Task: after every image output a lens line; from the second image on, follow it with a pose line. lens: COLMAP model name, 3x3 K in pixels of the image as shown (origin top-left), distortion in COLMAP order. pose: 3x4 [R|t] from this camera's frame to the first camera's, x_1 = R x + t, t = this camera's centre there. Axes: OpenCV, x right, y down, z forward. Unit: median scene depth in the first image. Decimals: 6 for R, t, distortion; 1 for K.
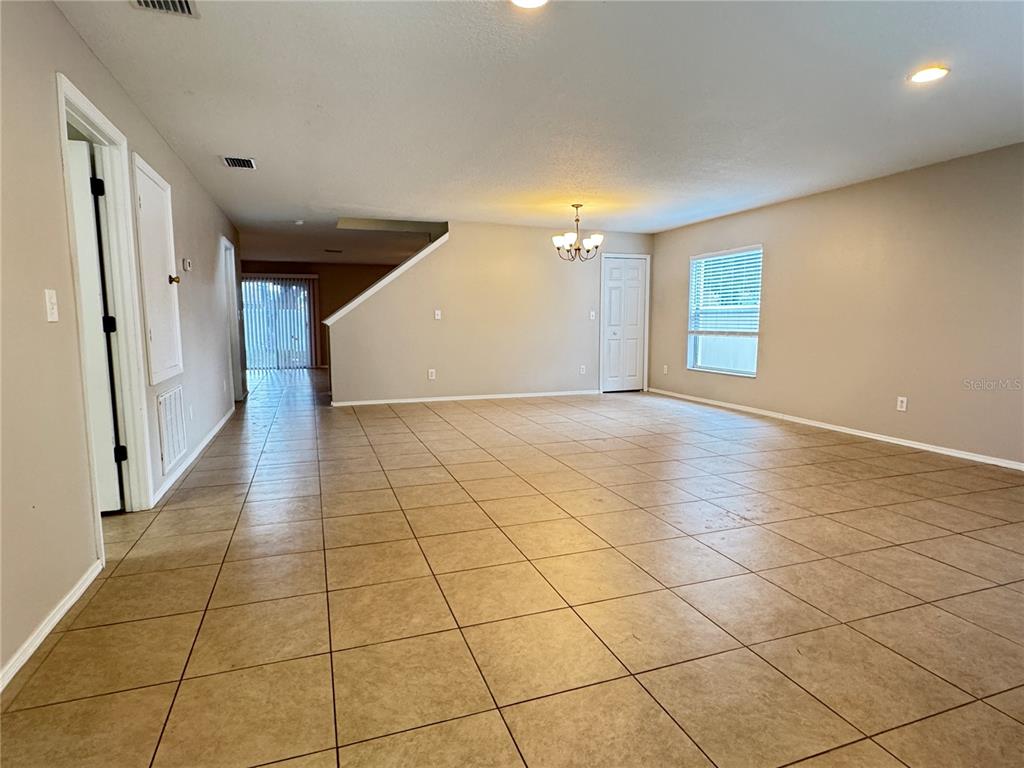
lens RADIAL K [[568.5, 0, 512.2], [0, 568.5, 387.1], [0, 0, 1]] dist [-0.000715, -0.000854]
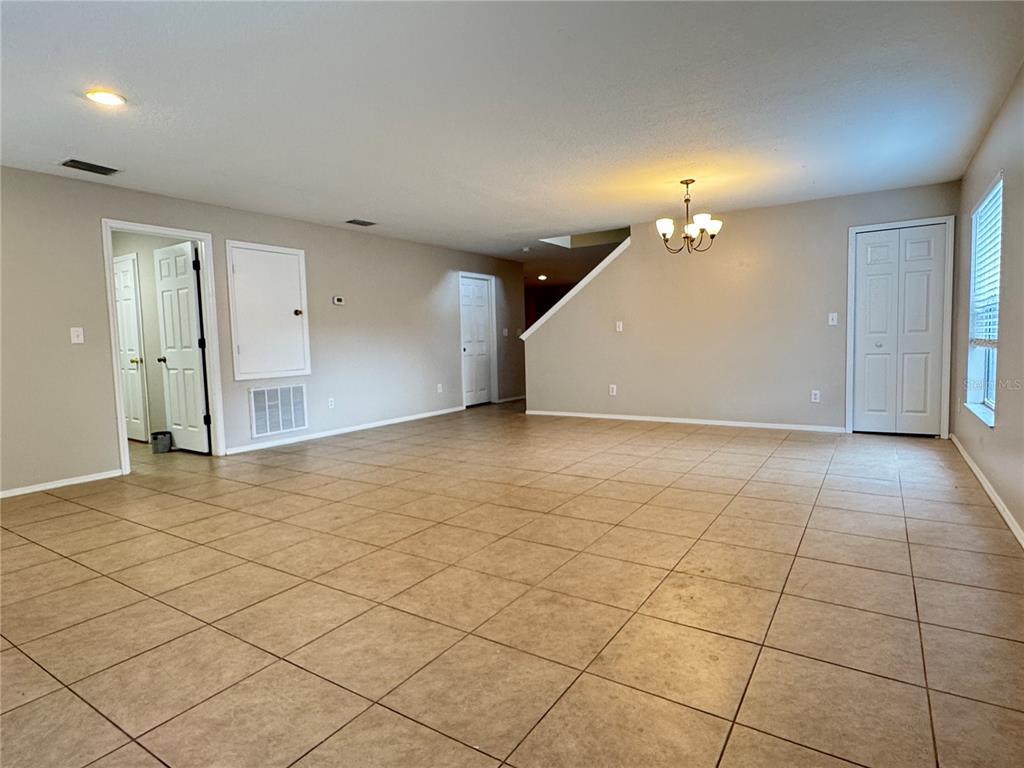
lens RADIAL K [[571.3, 0, 510.6], [0, 571.3, 381.6], [0, 0, 1]] dist [-0.000638, 0.000048]
pose [[0.596387, 0.043179, -0.801535, 1.166206], [-0.069589, 0.997574, 0.001962, -0.059405], [0.799675, 0.054607, 0.597945, 0.676725]]
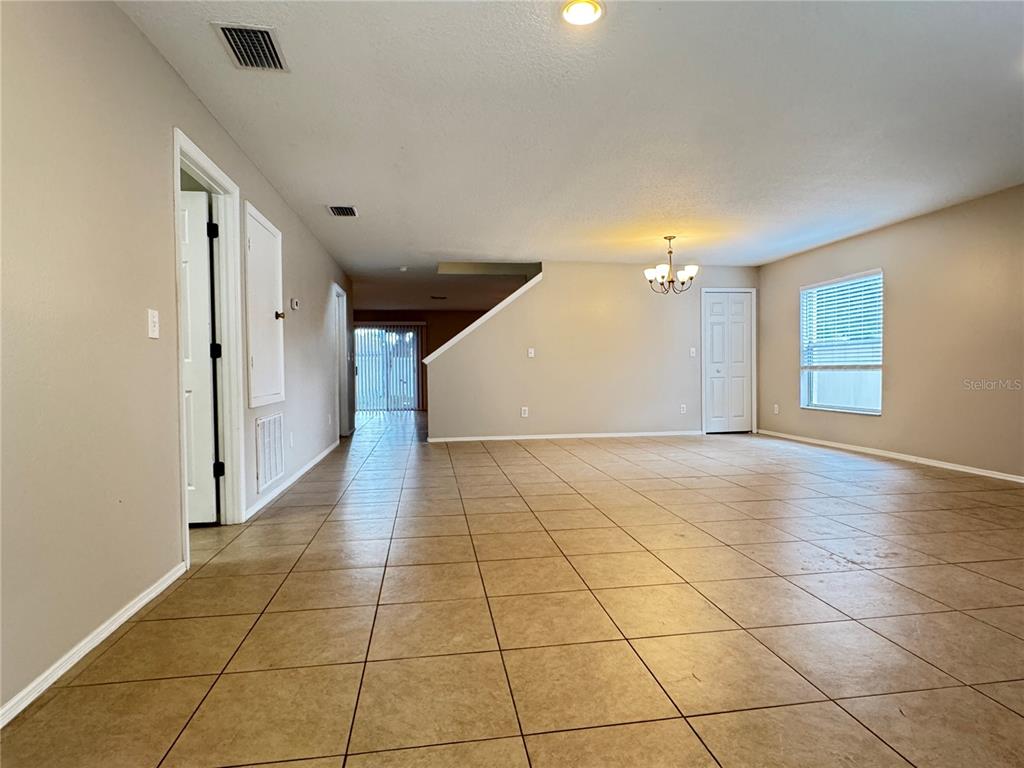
lens RADIAL K [[568.7, 0, 512.0], [0, 568.7, 384.0], [0, 0, 1]] dist [-0.001685, 0.000498]
pose [[0.981110, -0.005558, -0.193371, 0.068437], [-0.012411, 0.995720, -0.091586, 0.045982], [0.193052, 0.092256, 0.976842, 0.031645]]
